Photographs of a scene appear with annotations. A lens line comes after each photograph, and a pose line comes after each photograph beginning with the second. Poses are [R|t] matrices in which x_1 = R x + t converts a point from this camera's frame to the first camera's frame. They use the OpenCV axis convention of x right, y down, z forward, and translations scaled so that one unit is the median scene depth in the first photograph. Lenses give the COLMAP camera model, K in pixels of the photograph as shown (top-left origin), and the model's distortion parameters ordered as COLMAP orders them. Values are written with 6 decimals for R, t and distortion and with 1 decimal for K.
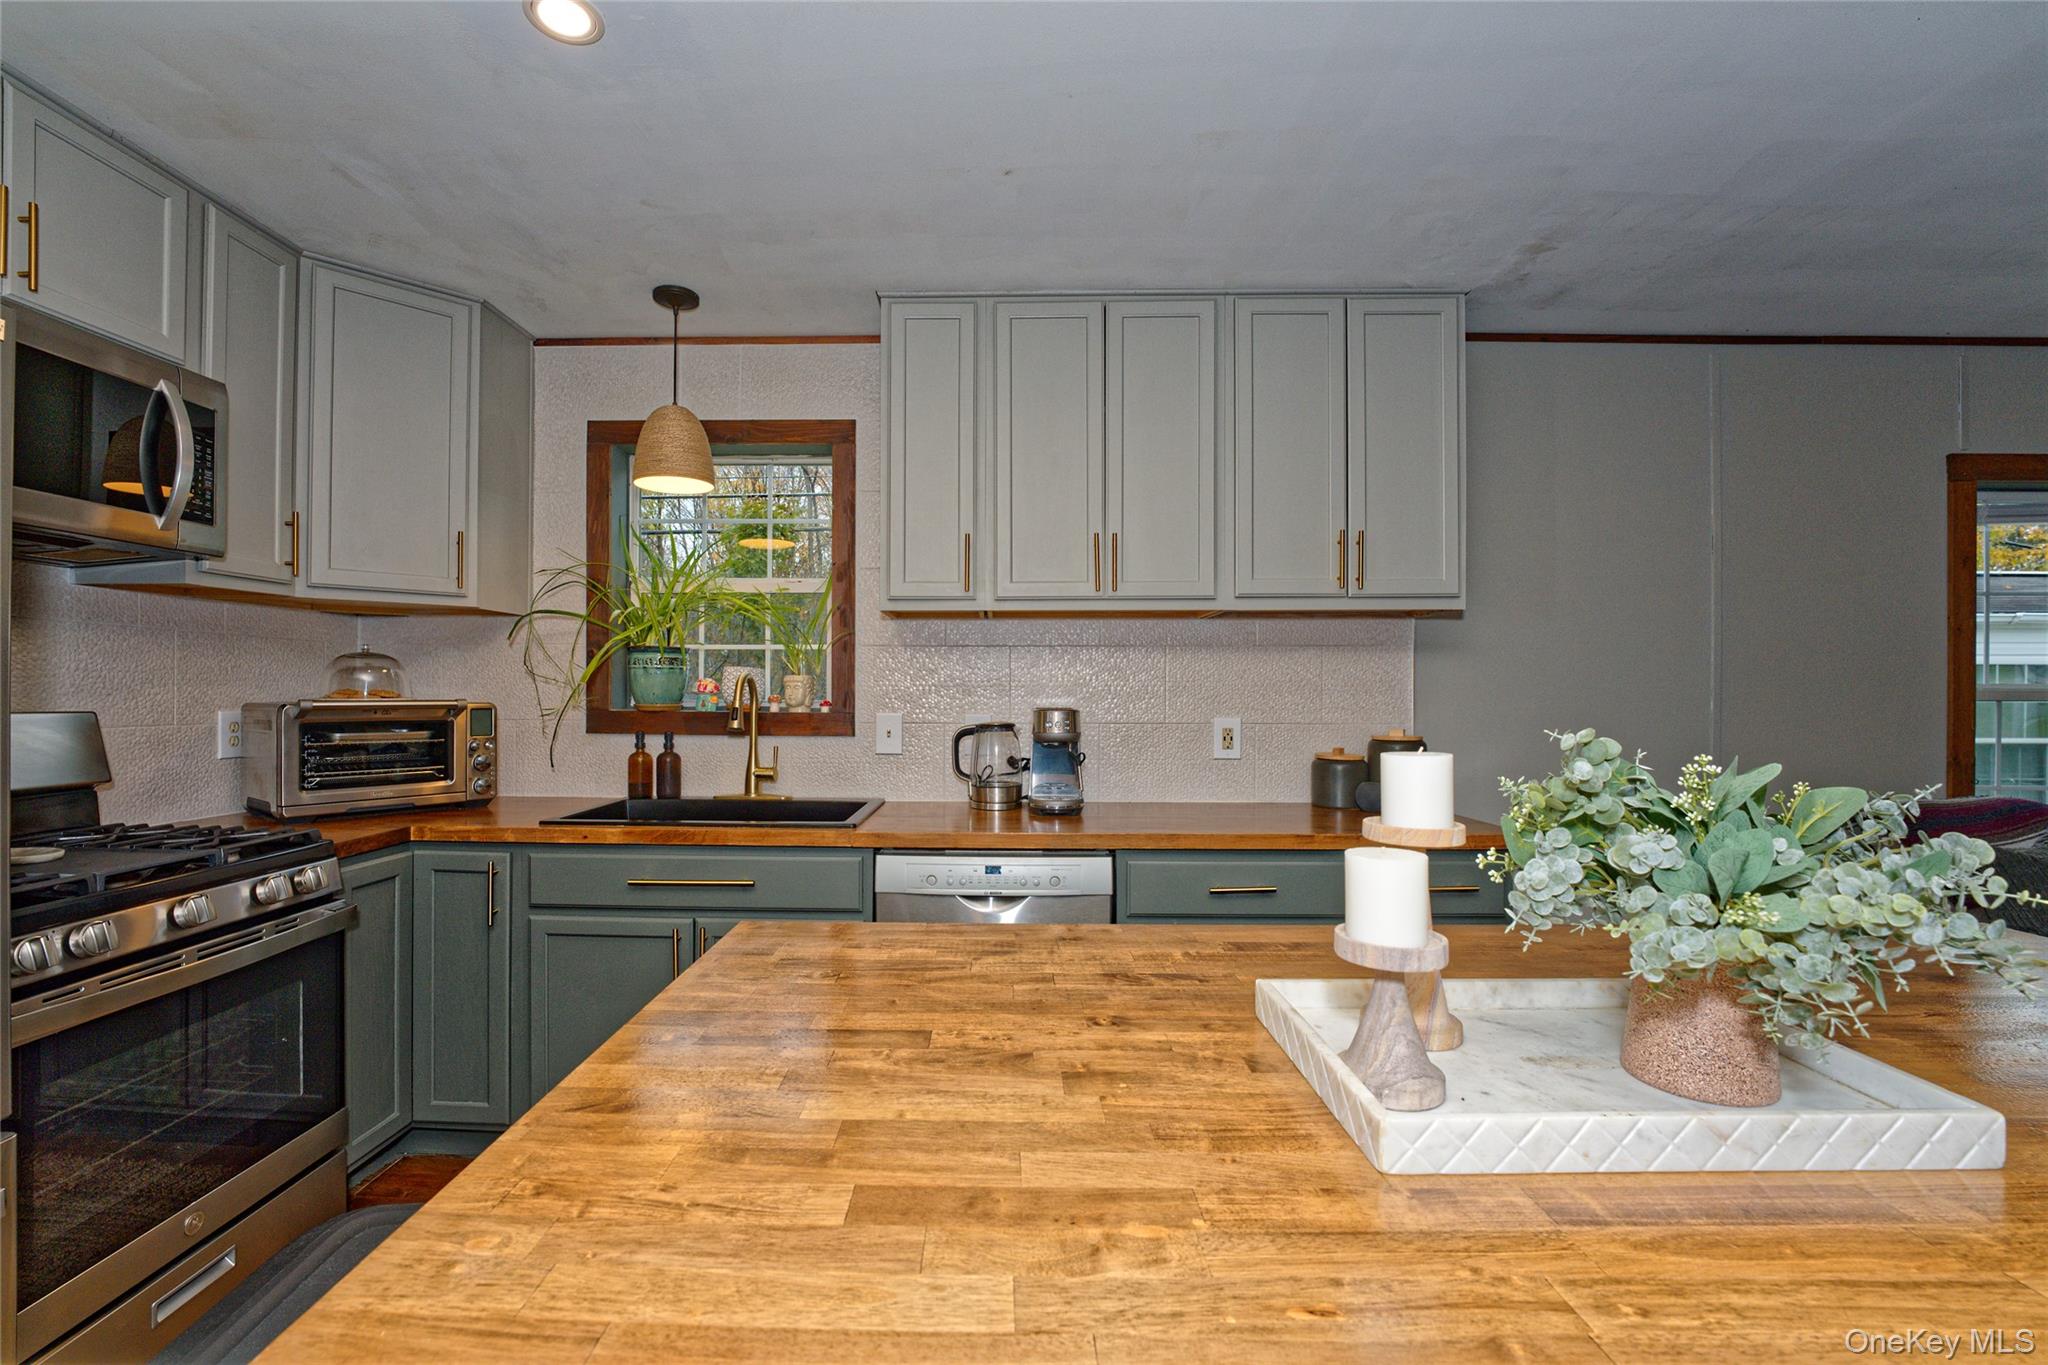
lens RADIAL K [[830.6, 0, 1021.0], [0, 830.6, 678.2], [0, 0, 1]] dist [-0.034214, 0.006618]
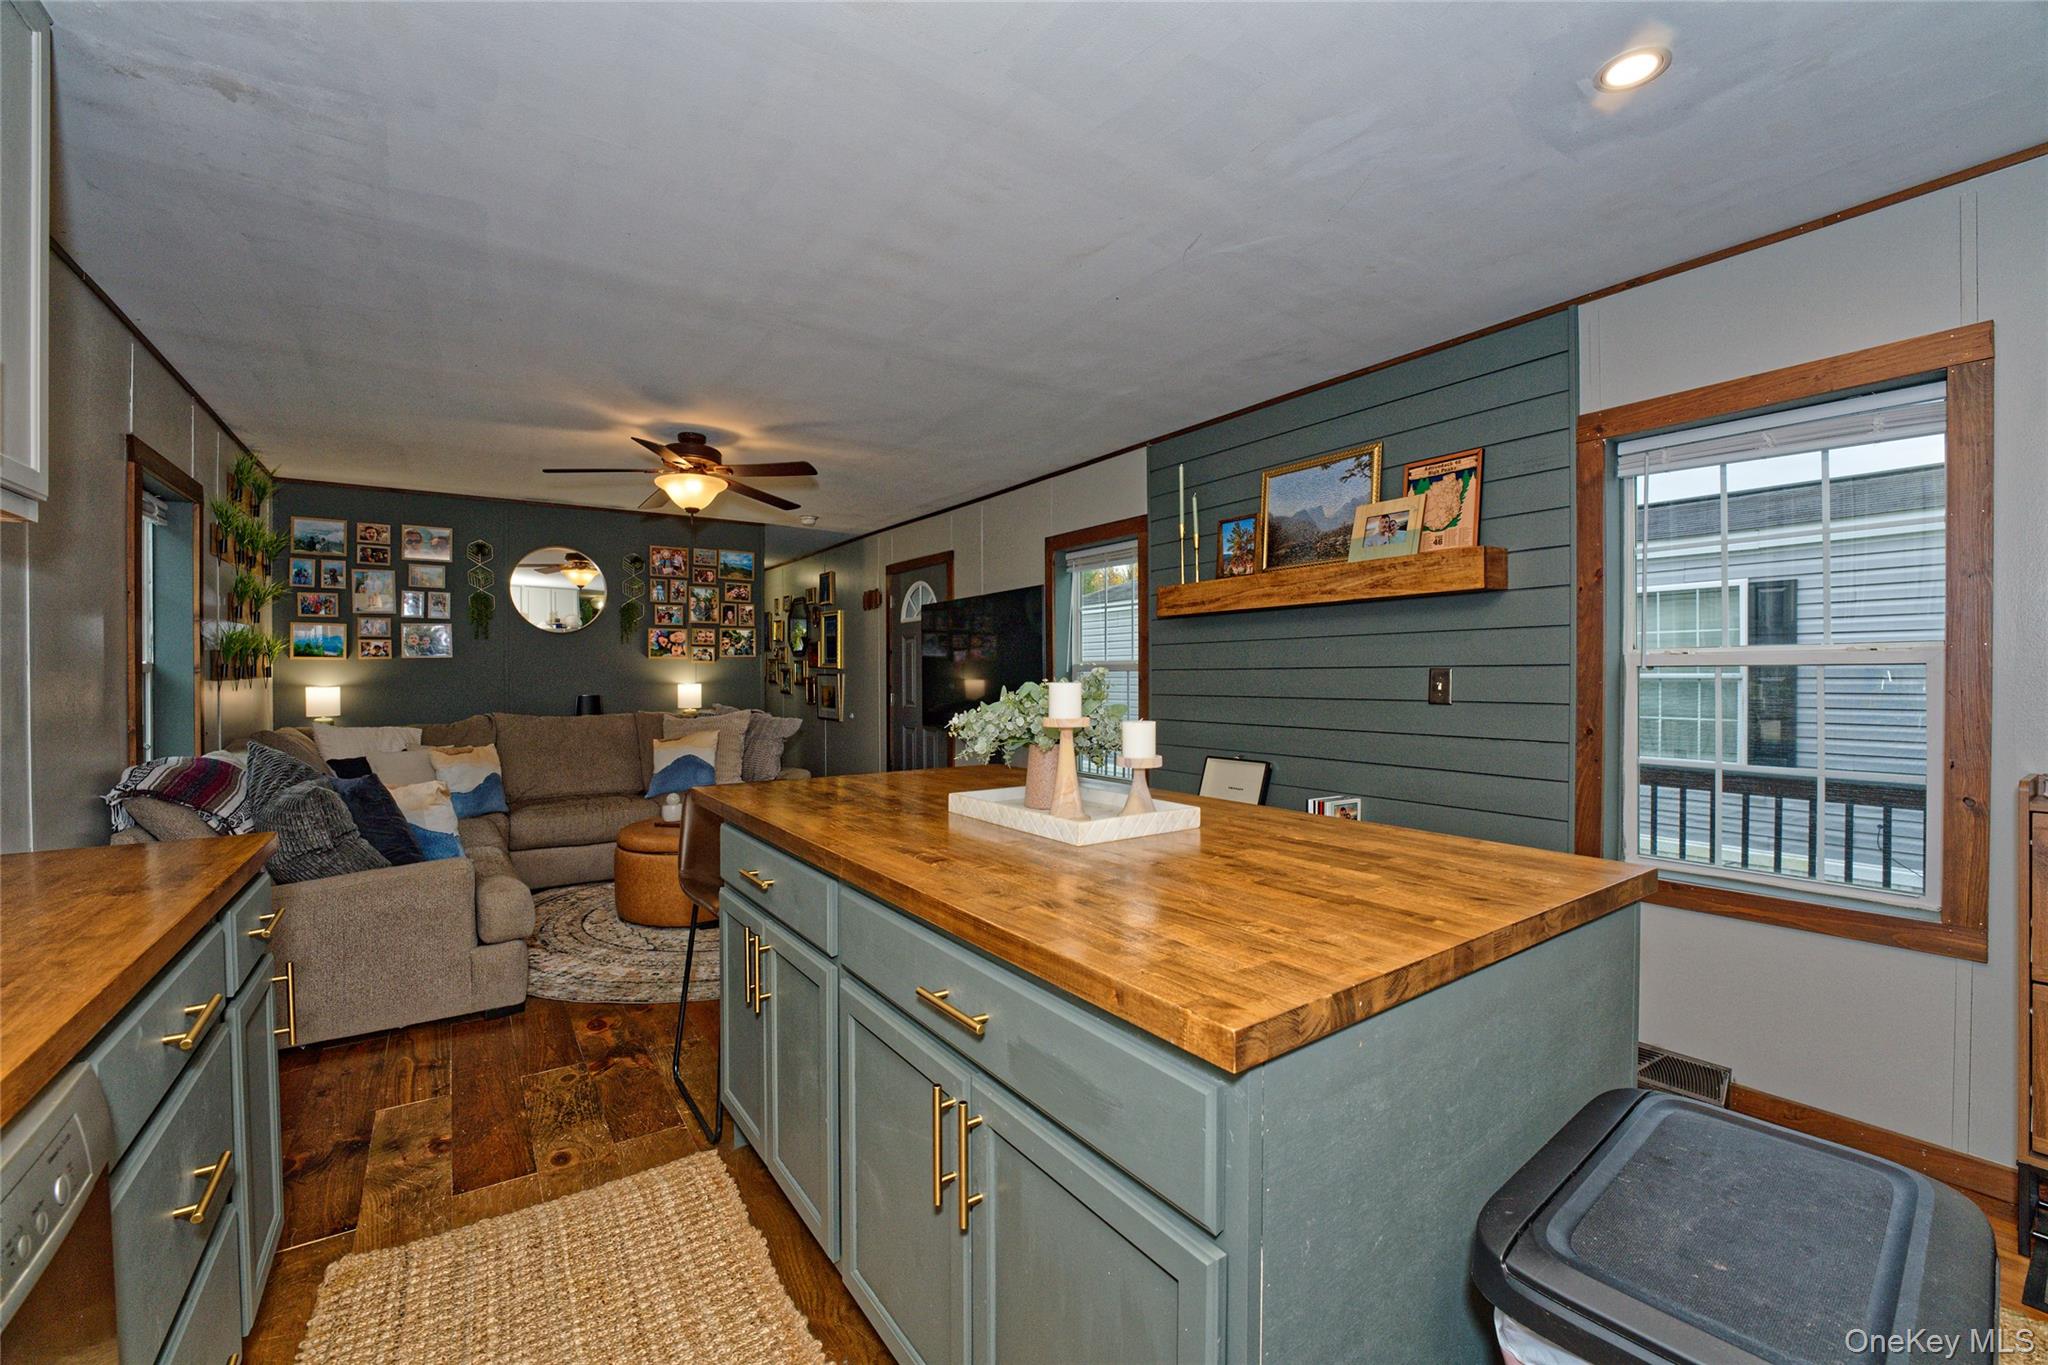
lens RADIAL K [[830.6, 0, 1021.0], [0, 830.6, 678.2], [0, 0, 1]] dist [-0.034214, 0.006618]
pose [[-0.536704, 0.002410, 0.843767, -0.897258], [0.007647, 0.999969, 0.002008, 0.075574], [-0.843736, 0.007530, -0.536706, 1.750874]]
